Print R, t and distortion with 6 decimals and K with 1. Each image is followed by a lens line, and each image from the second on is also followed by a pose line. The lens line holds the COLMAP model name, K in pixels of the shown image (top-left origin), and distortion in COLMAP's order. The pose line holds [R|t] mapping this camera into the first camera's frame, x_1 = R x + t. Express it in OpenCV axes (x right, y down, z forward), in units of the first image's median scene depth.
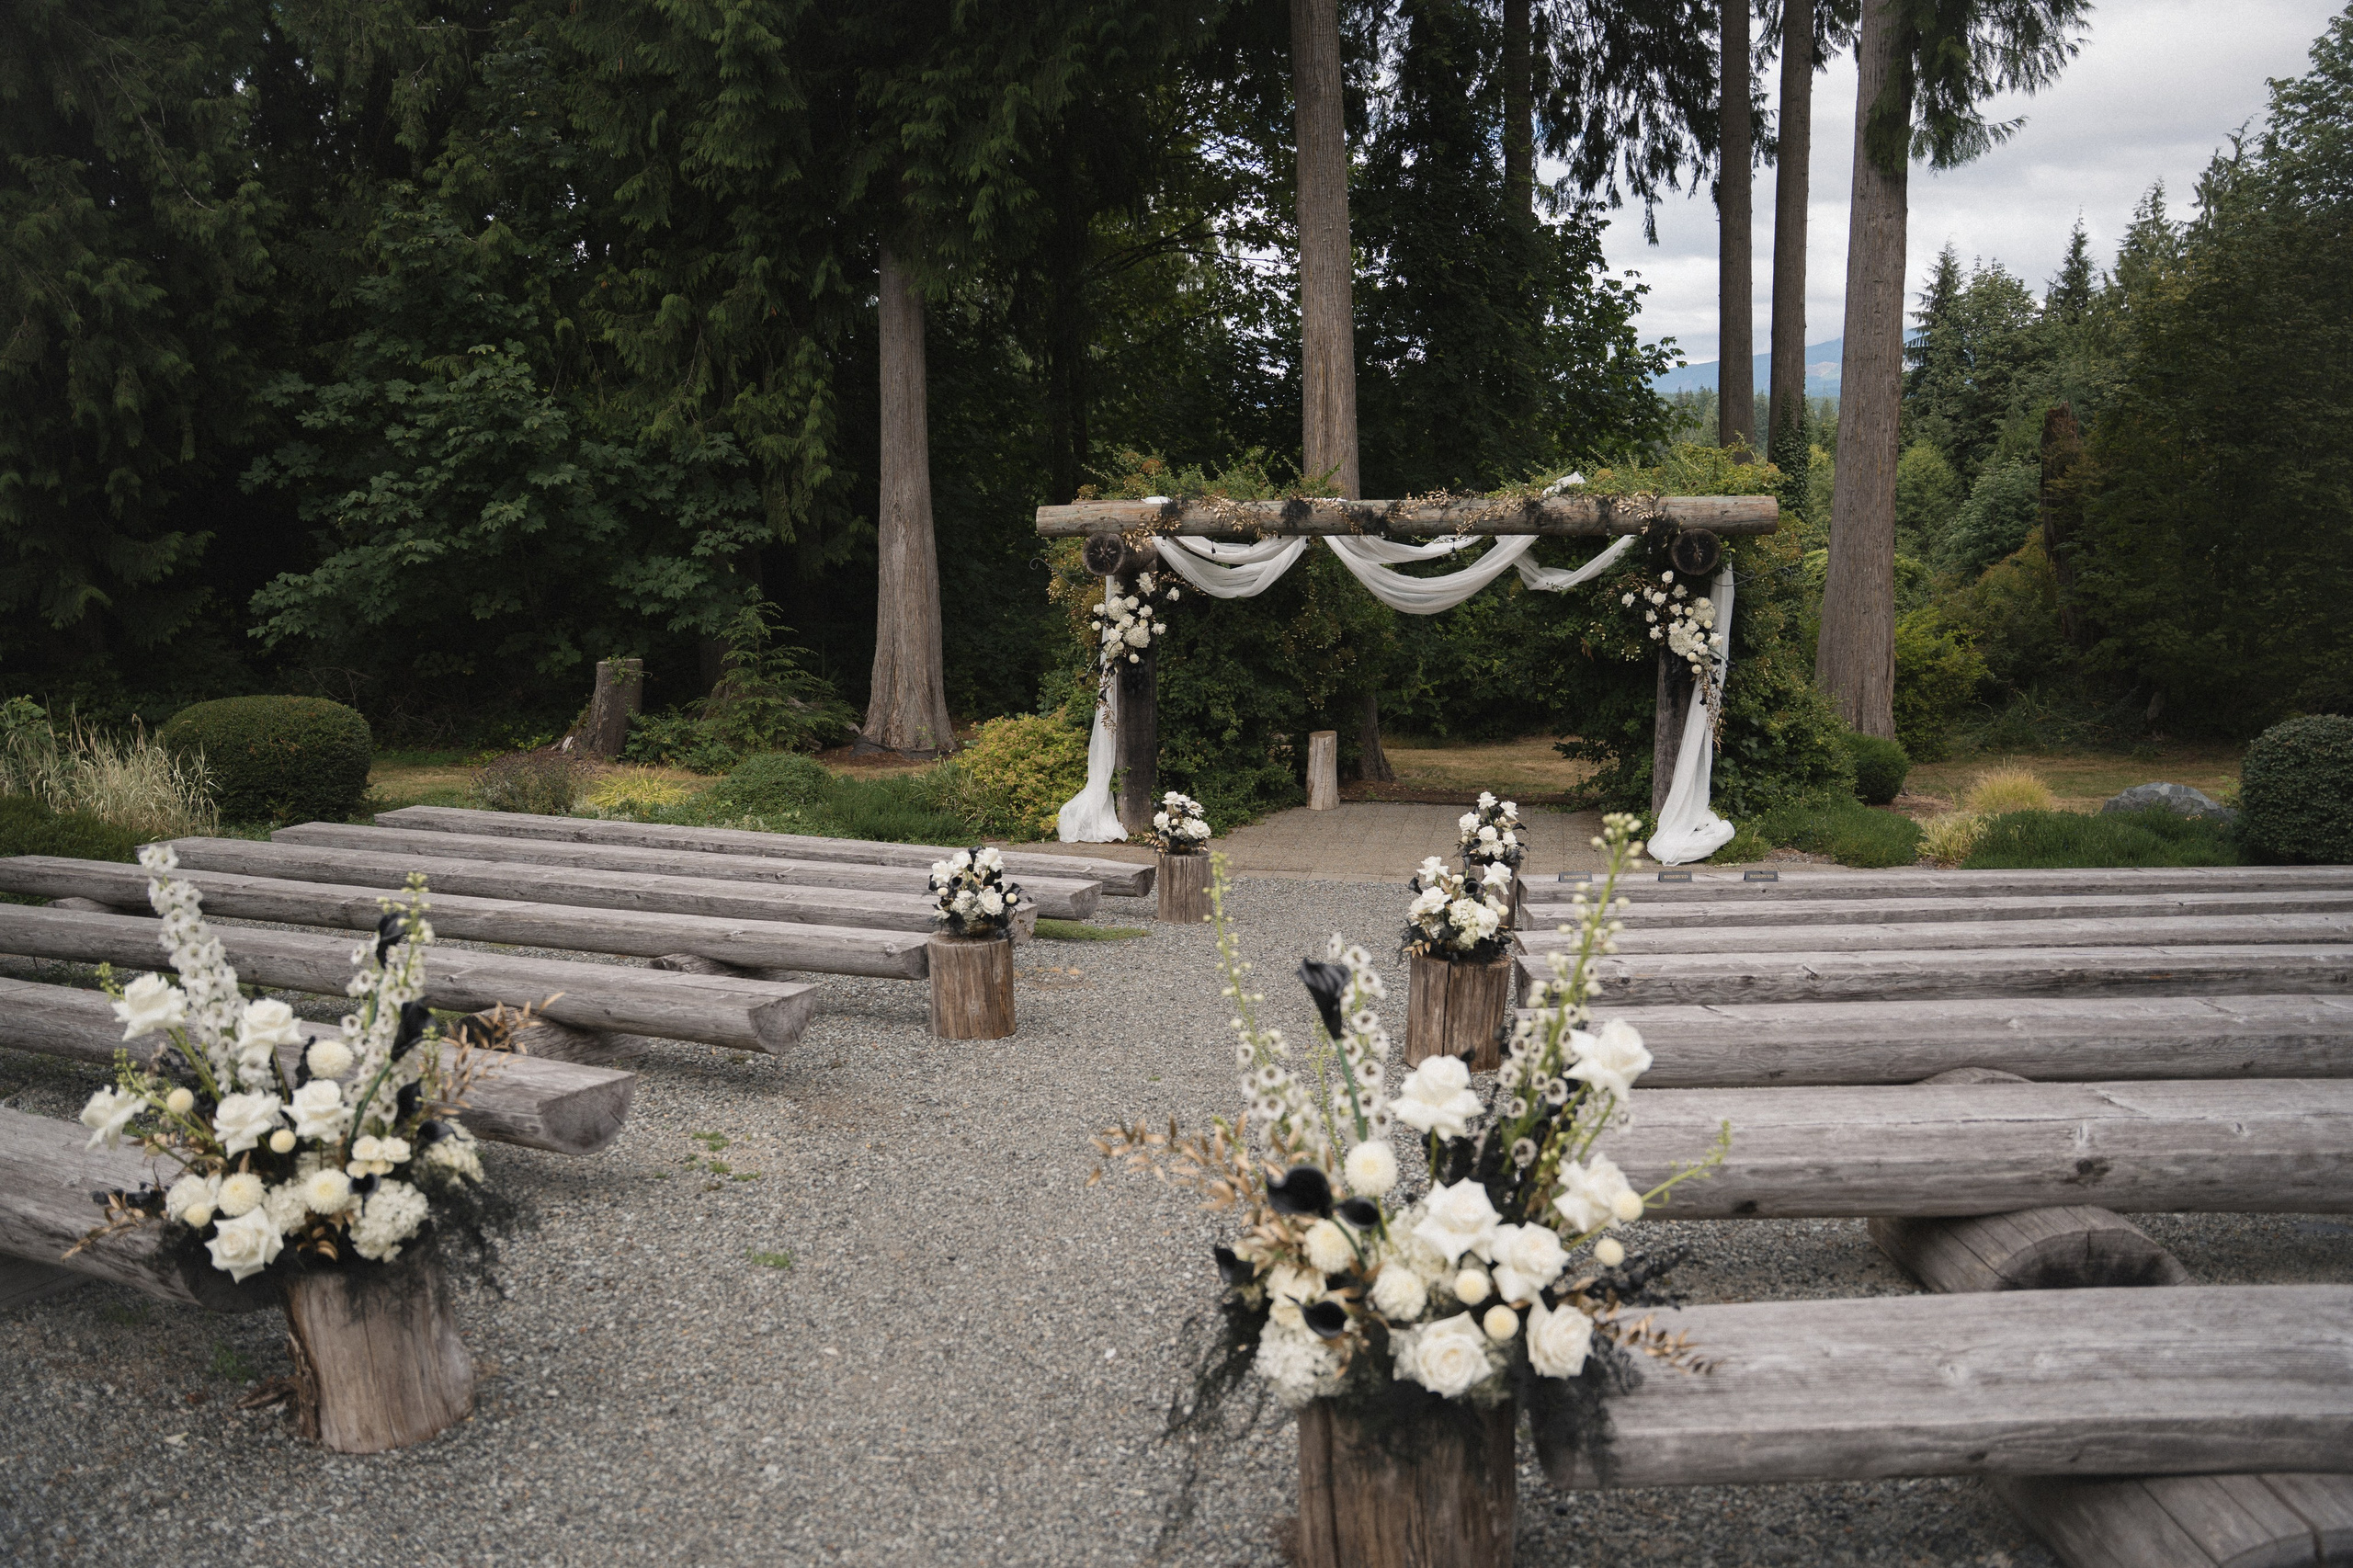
lens RADIAL K [[1661.0, 0, 1199.5], [0, 1661.0, 787.0], [0, 0, 1]] dist [-0.146023, 0.084239]
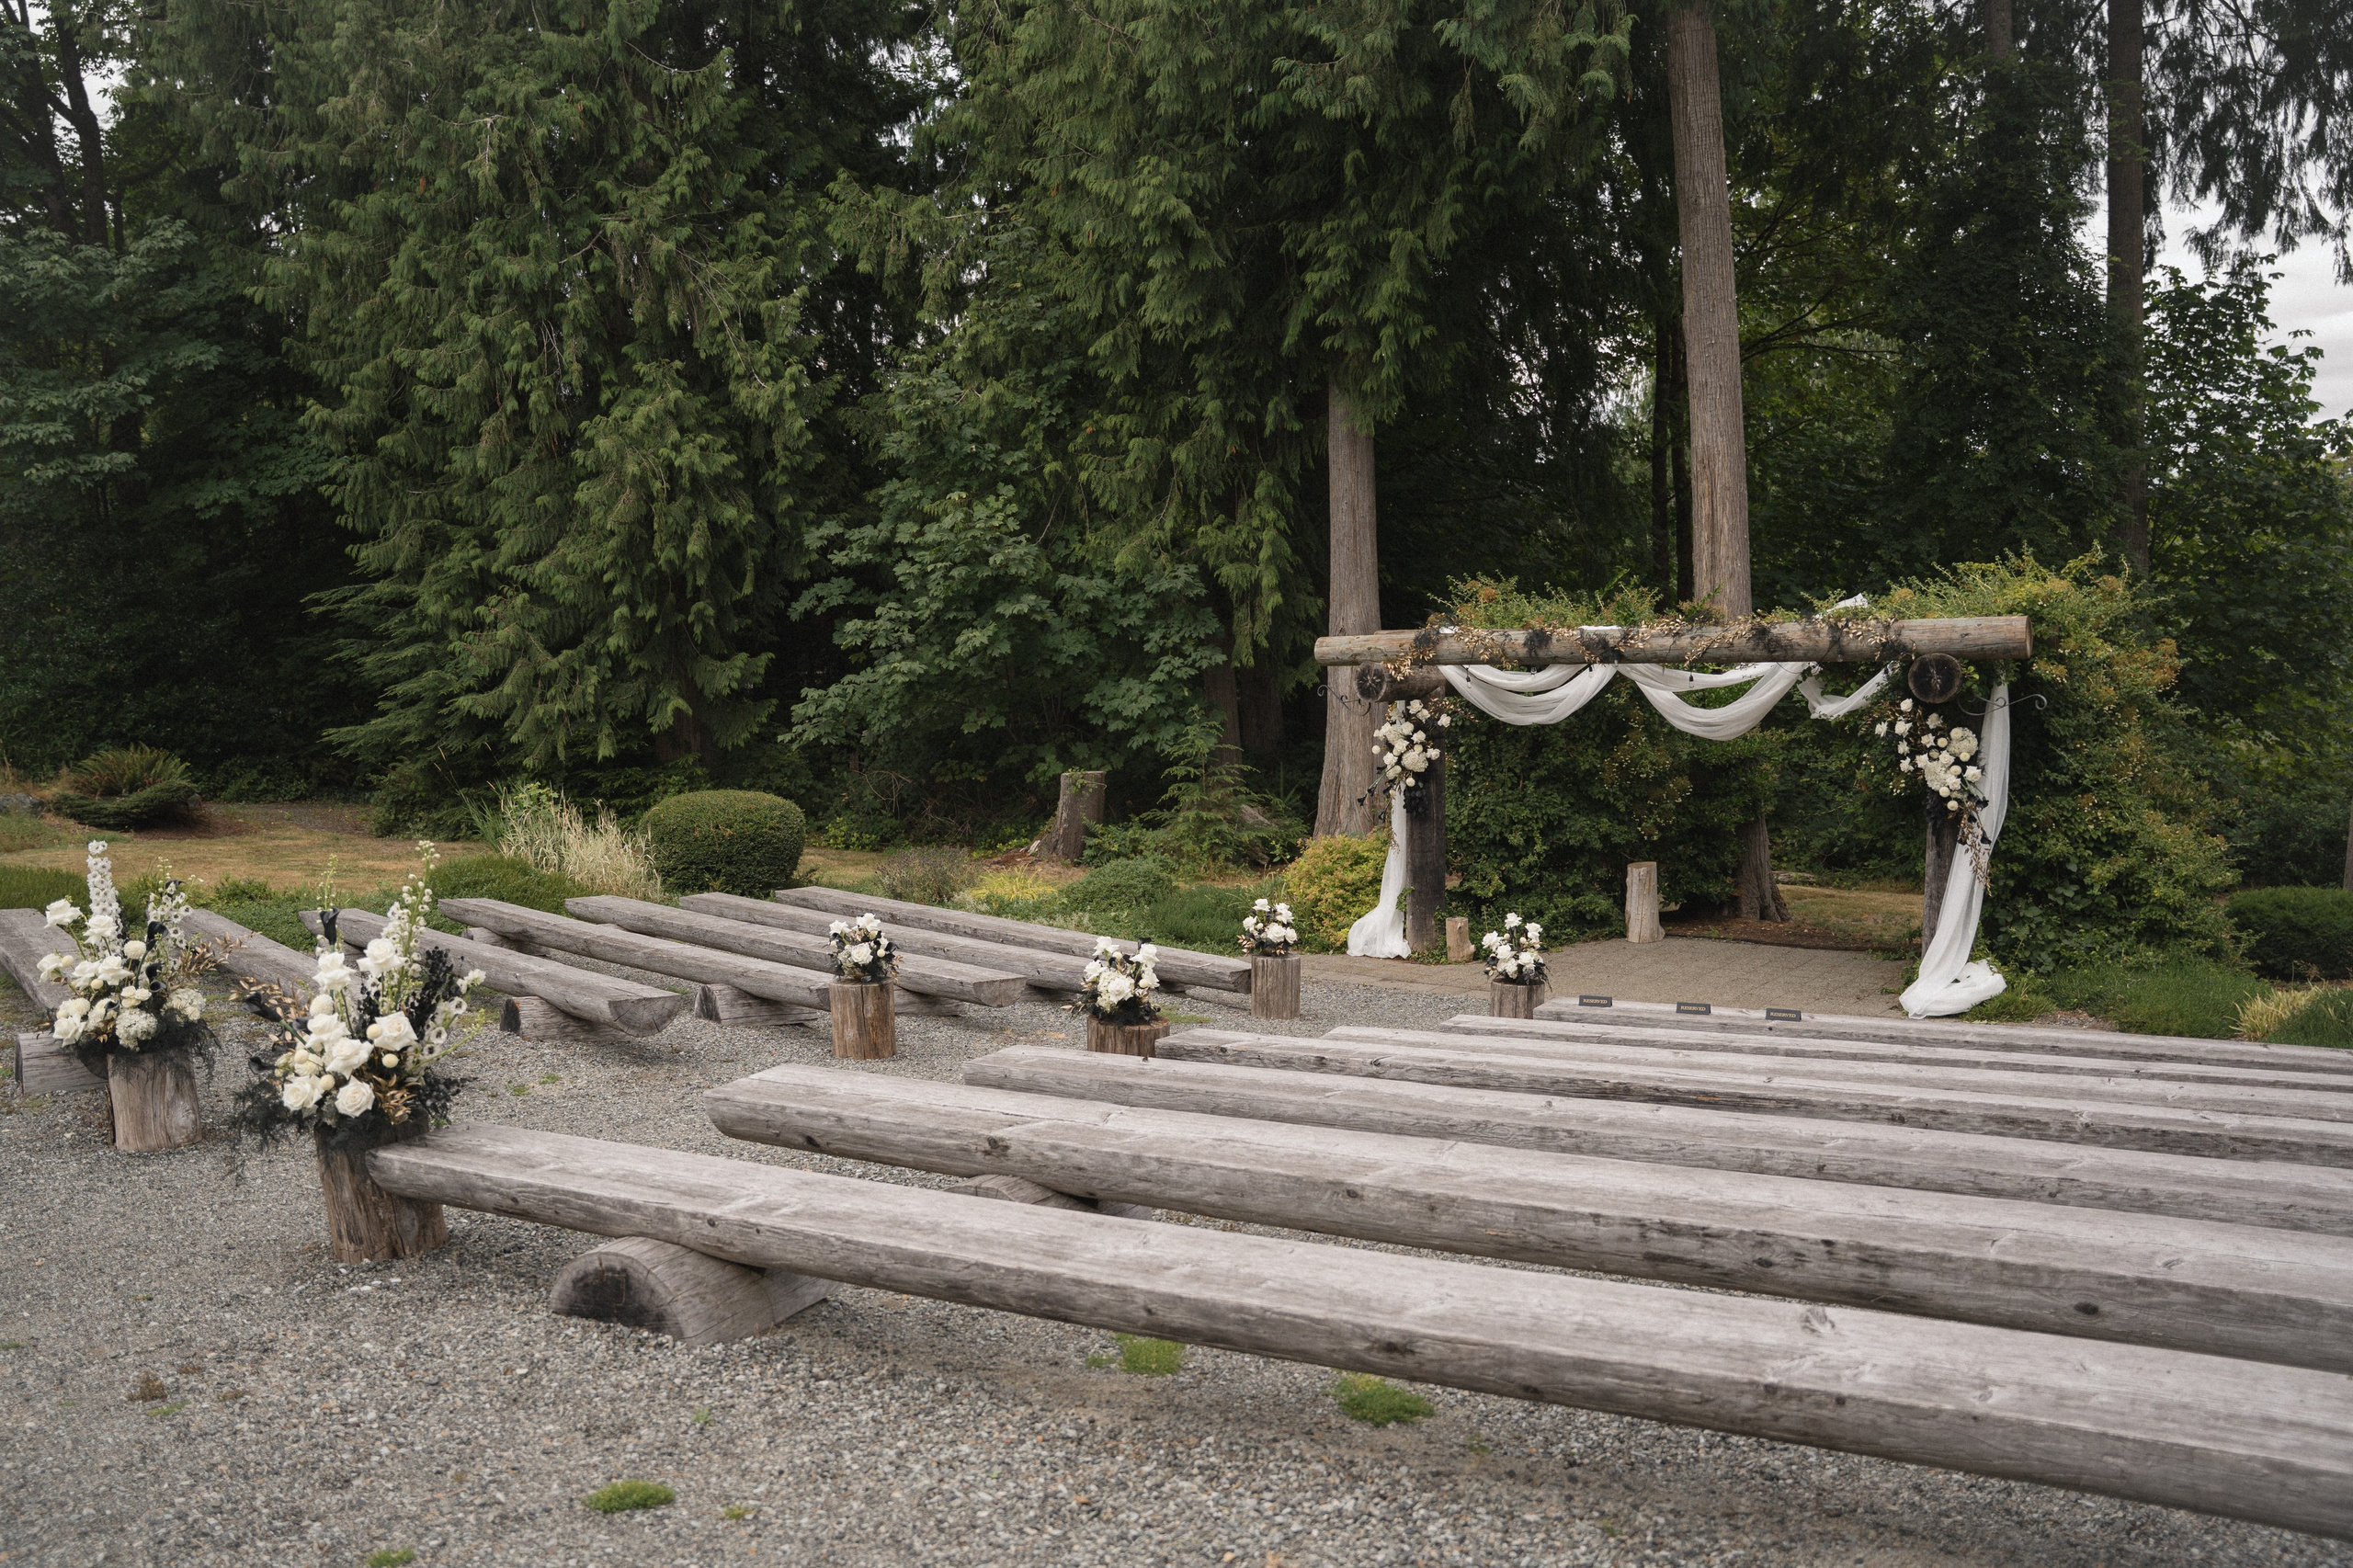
lens RADIAL K [[1832.8, 0, 1157.2], [0, 1832.8, 773.4], [0, 0, 1]] dist [-0.143583, 0.129787]
pose [[0.887585, 0.022351, -0.460101, 0.367704], [-0.060512, 0.995824, -0.068357, 0.005603], [0.456652, 0.088514, 0.885231, -0.092154]]
